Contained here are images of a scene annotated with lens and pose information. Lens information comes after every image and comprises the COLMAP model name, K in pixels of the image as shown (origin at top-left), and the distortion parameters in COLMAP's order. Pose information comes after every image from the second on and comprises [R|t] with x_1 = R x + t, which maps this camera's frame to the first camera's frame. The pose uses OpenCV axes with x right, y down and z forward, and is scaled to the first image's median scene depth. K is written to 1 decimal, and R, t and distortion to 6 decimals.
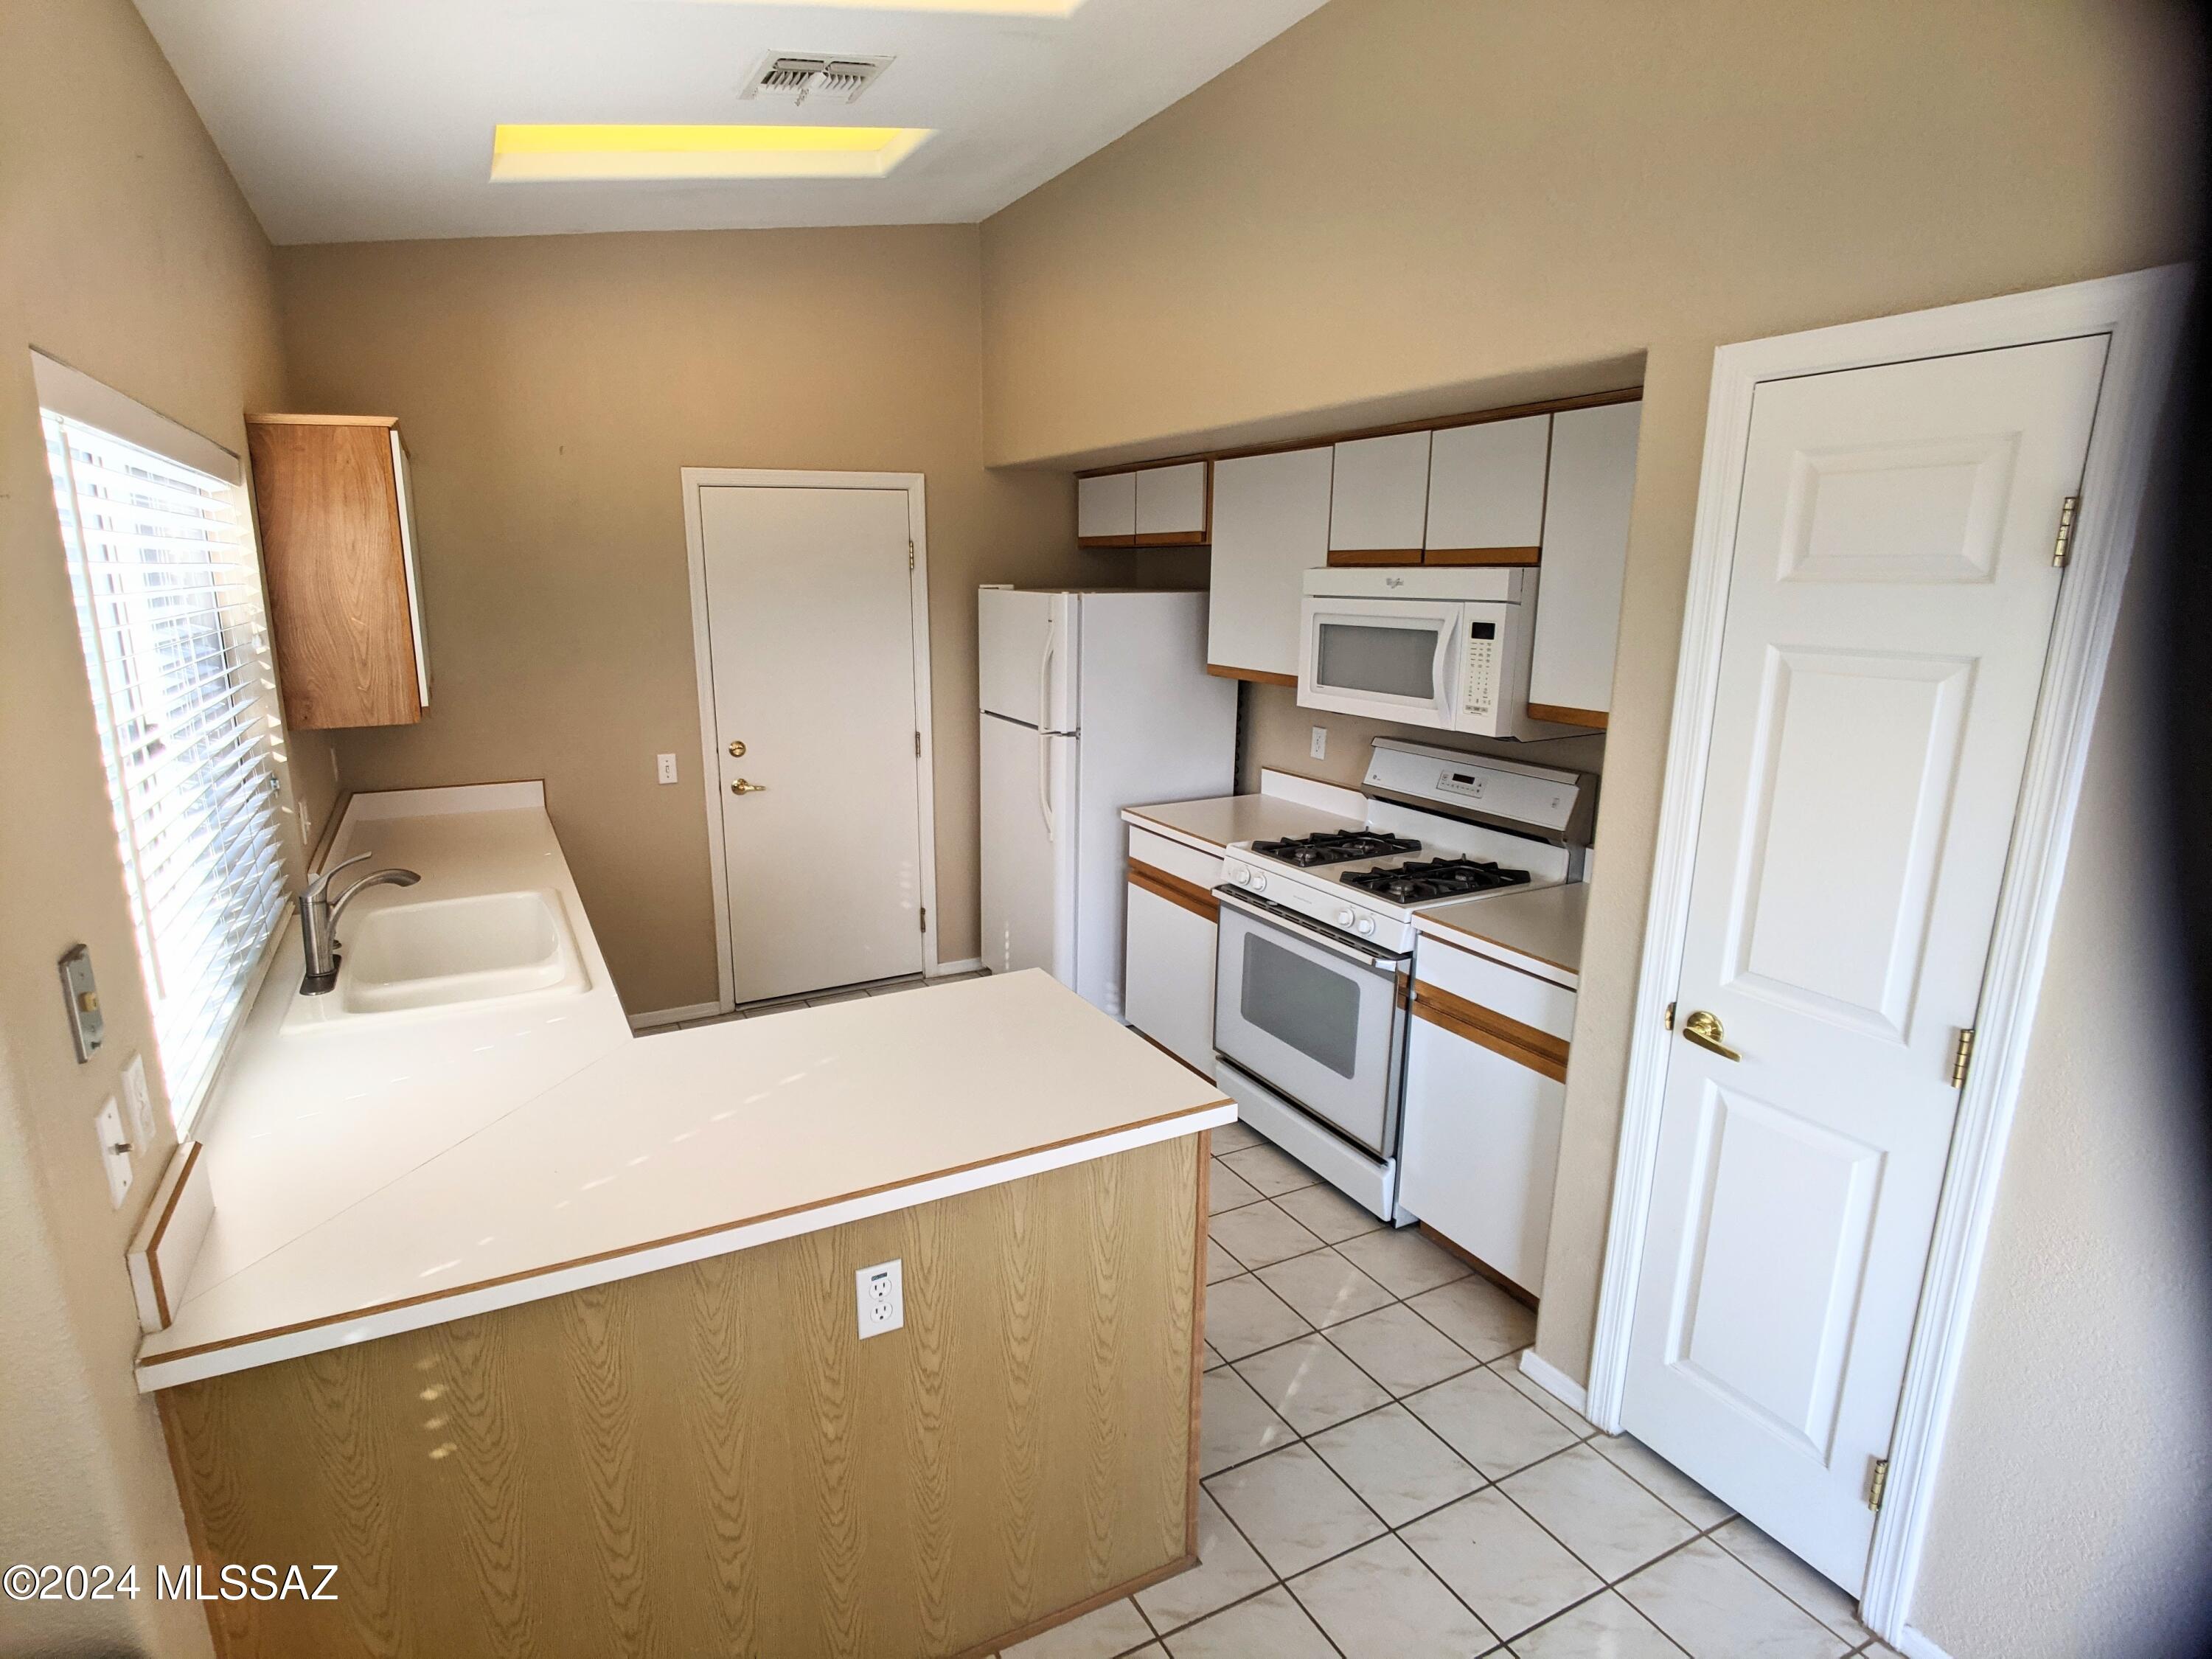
lens RADIAL K [[1156.9, 0, 1033.5], [0, 1156.9, 831.5], [0, 0, 1]] dist [-0.024306, 0.000265]
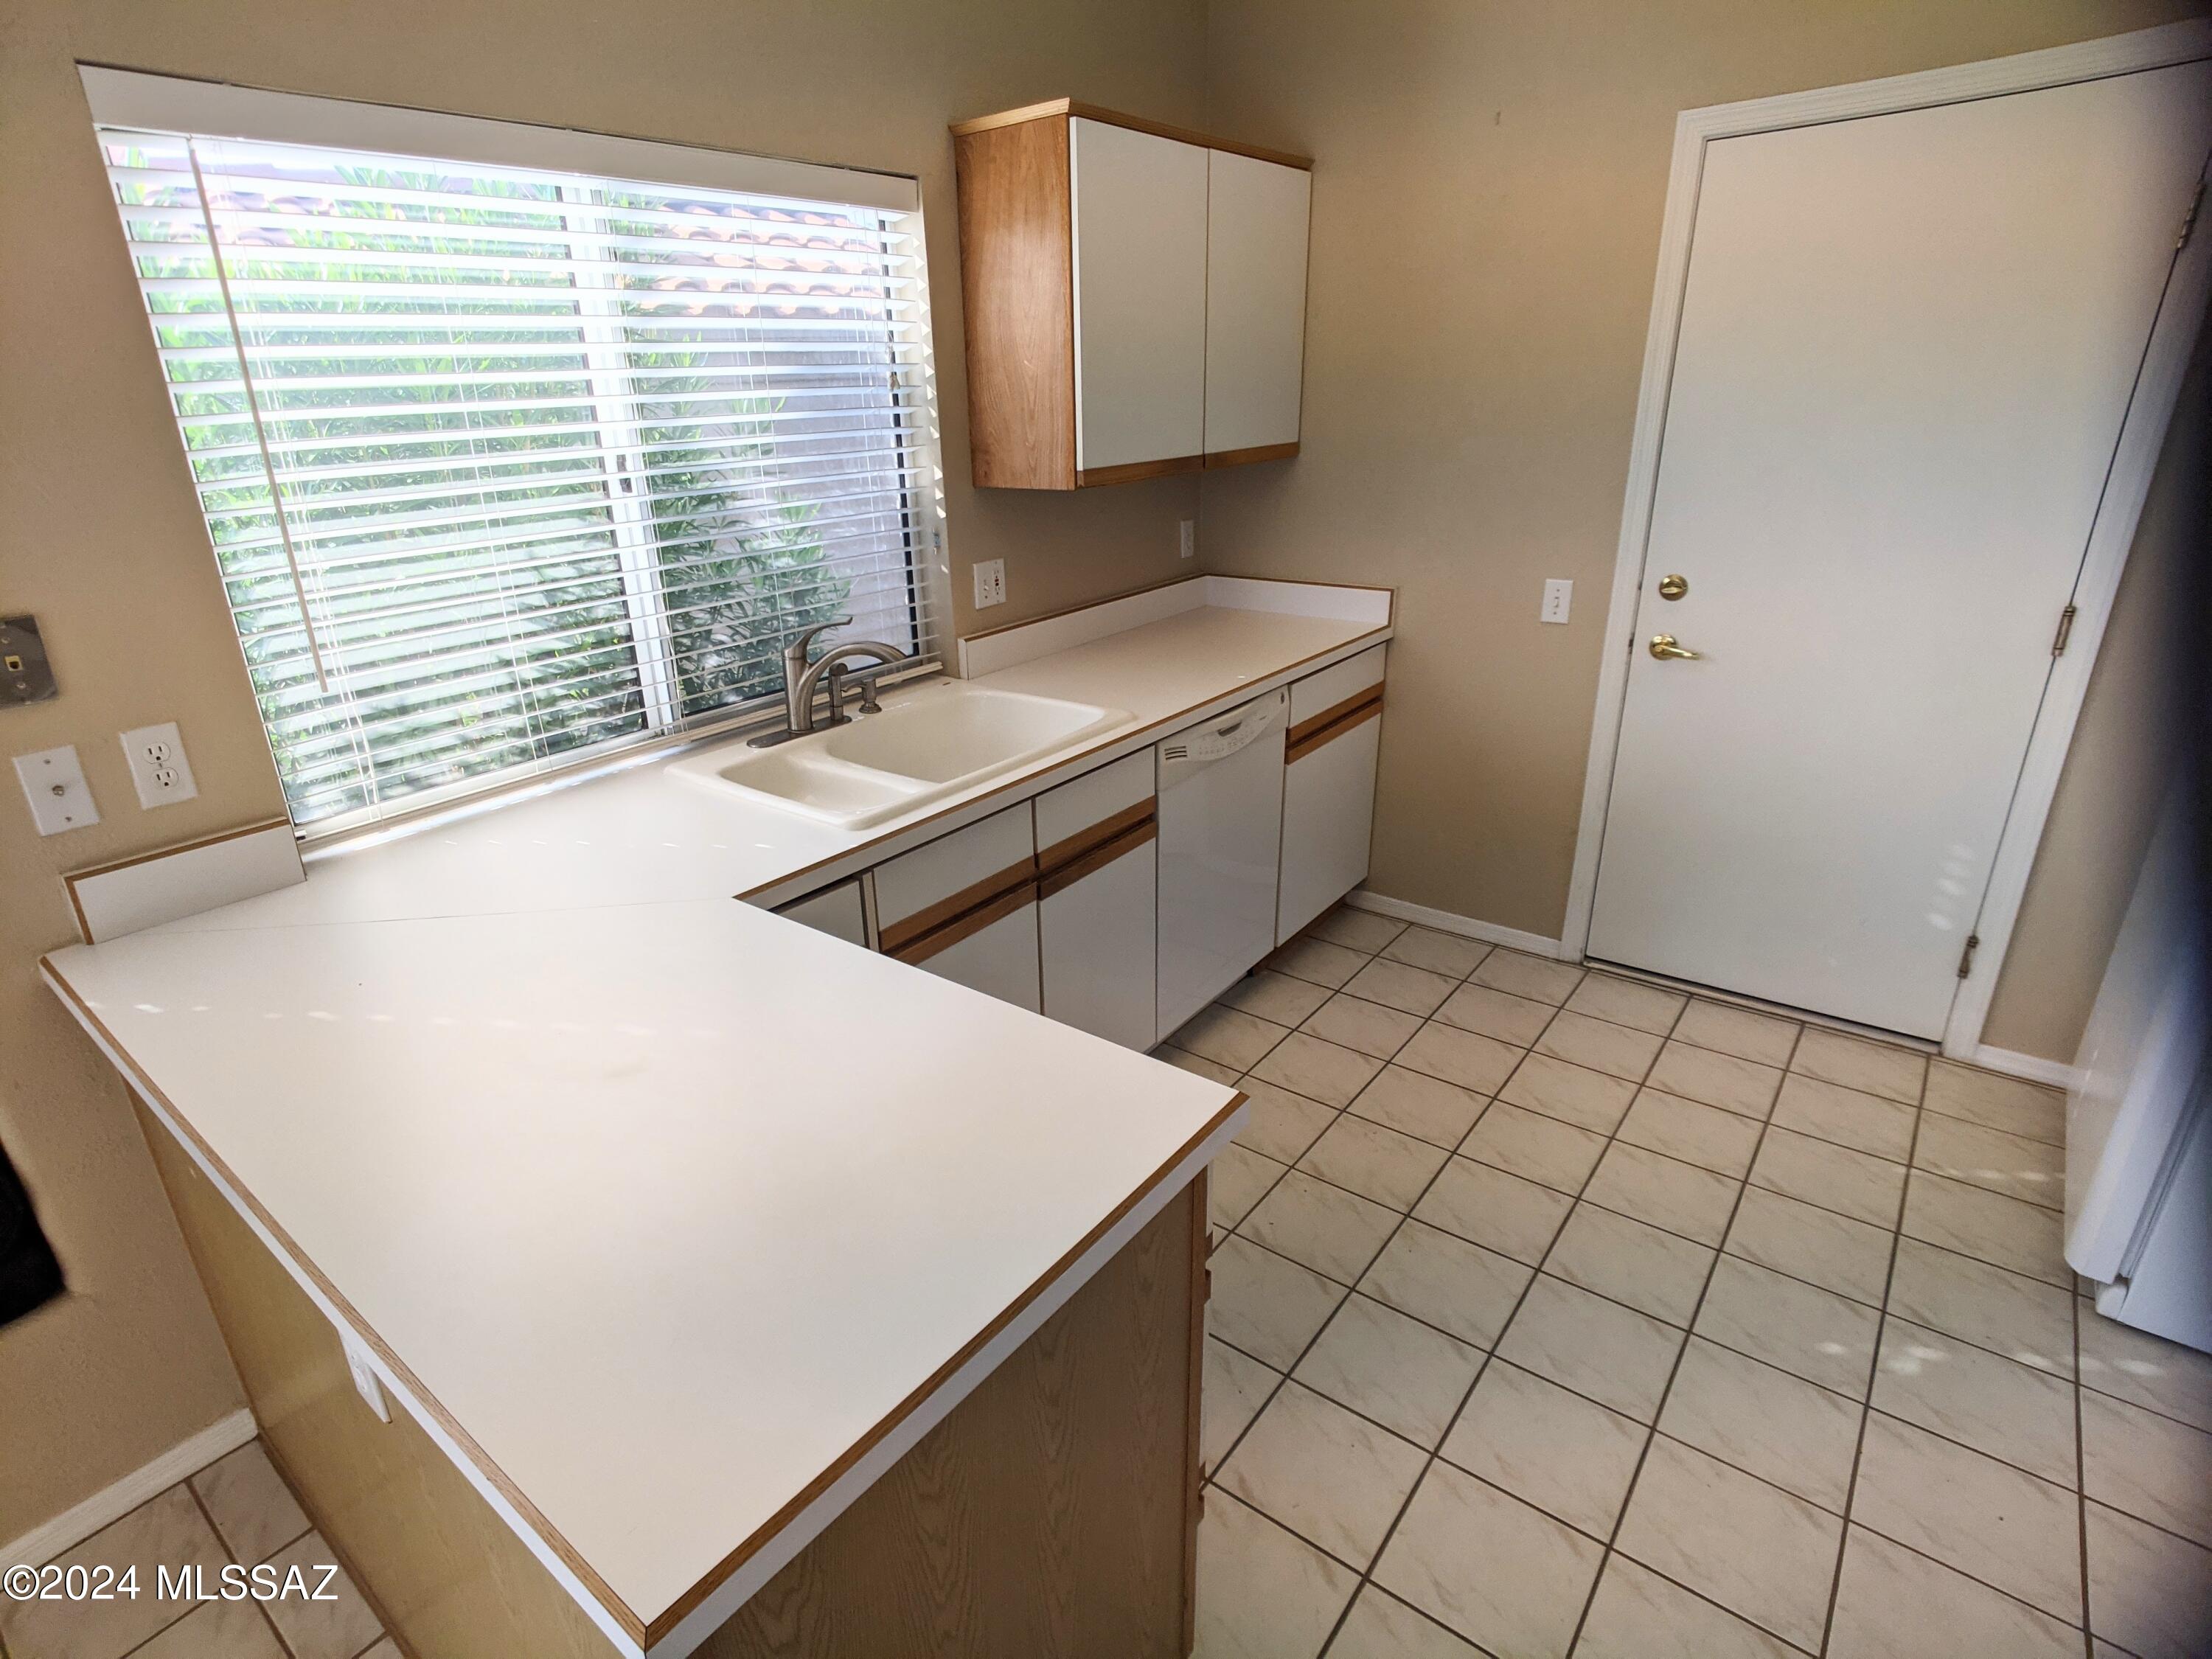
lens RADIAL K [[1161.0, 0, 994.1], [0, 1161.0, 834.5], [0, 0, 1]] dist [0.001160, 0.002155]
pose [[0.405503, 0.323514, -0.854931, 0.283243], [-0.175851, 0.945415, 0.274346, -0.080966], [0.897019, 0.039093, 0.440259, 0.586847]]
